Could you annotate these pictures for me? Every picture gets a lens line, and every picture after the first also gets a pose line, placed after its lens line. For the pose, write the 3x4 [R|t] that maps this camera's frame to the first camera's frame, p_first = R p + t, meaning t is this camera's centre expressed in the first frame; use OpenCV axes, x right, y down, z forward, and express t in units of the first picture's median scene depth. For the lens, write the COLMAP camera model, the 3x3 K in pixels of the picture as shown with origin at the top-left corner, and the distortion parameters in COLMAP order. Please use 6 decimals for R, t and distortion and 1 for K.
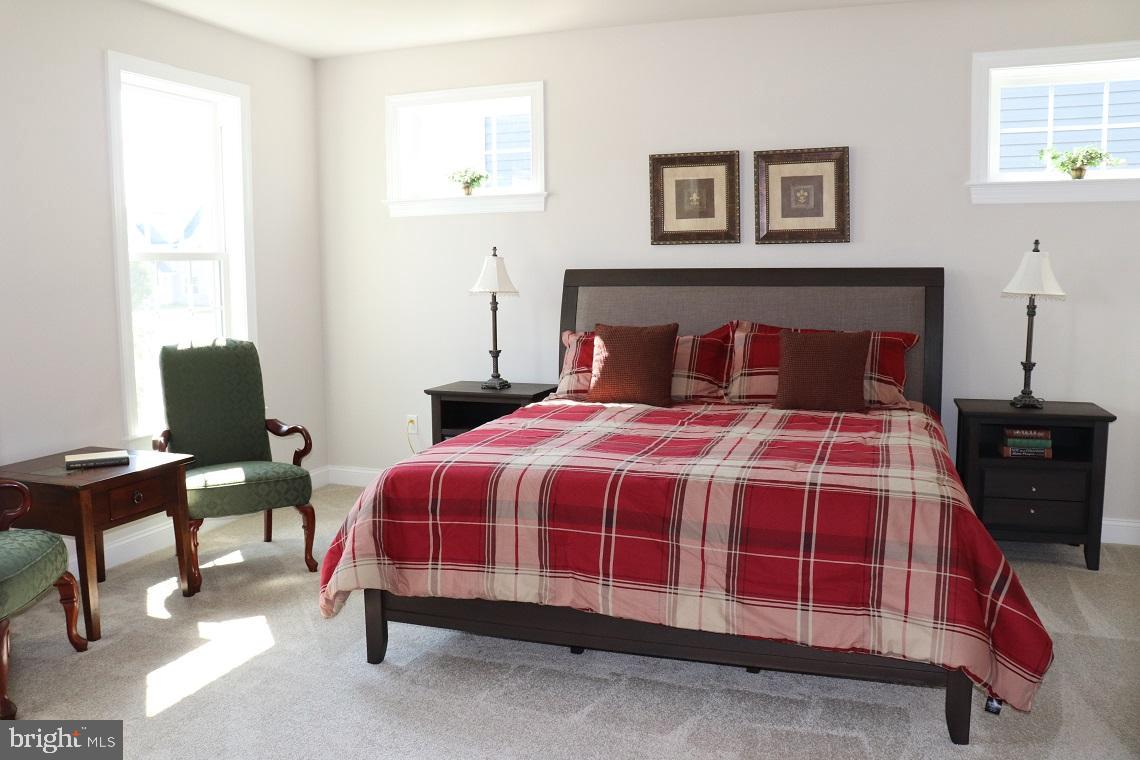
lens RADIAL K [[940.1, 0, 570.0], [0, 940.1, 380.0], [0, 0, 1]] dist [-0.142930, 0.119856]
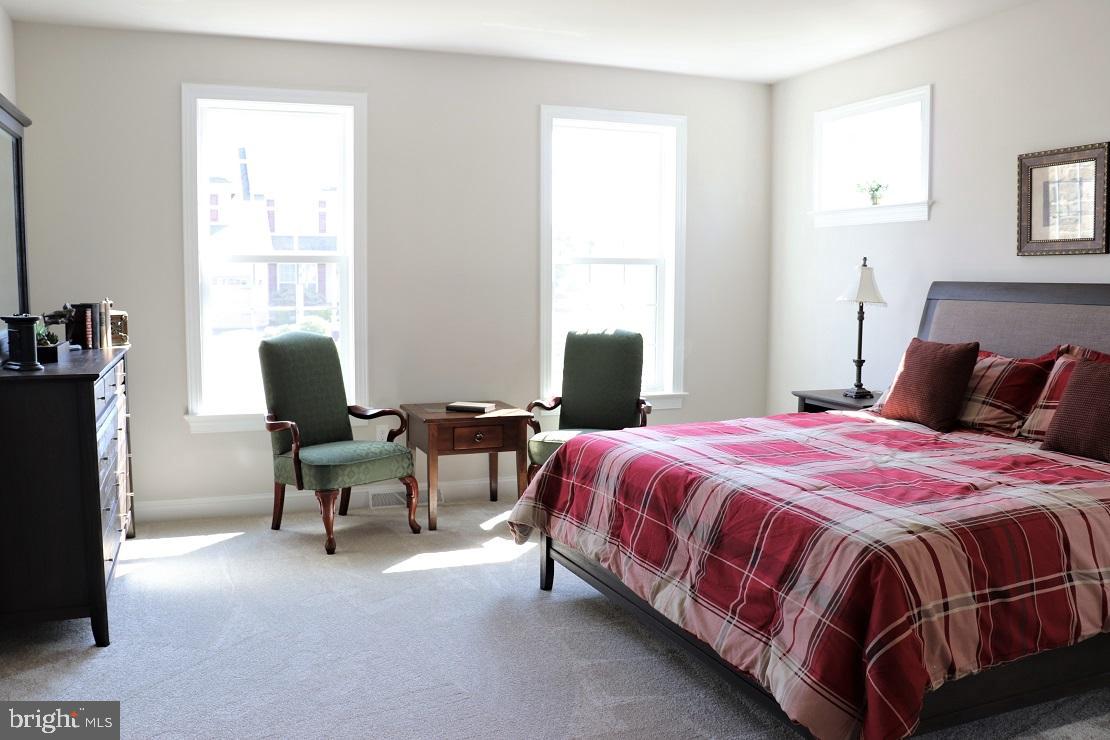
lens RADIAL K [[935.1, 0, 555.0], [0, 935.1, 370.0], [0, 0, 1]] dist [-0.122984, 0.118702]
pose [[0.676041, 0.089483, -0.731411, 0.473613], [-0.103464, 0.994293, 0.026013, -0.014240], [0.729564, 0.058089, 0.681441, 0.100197]]
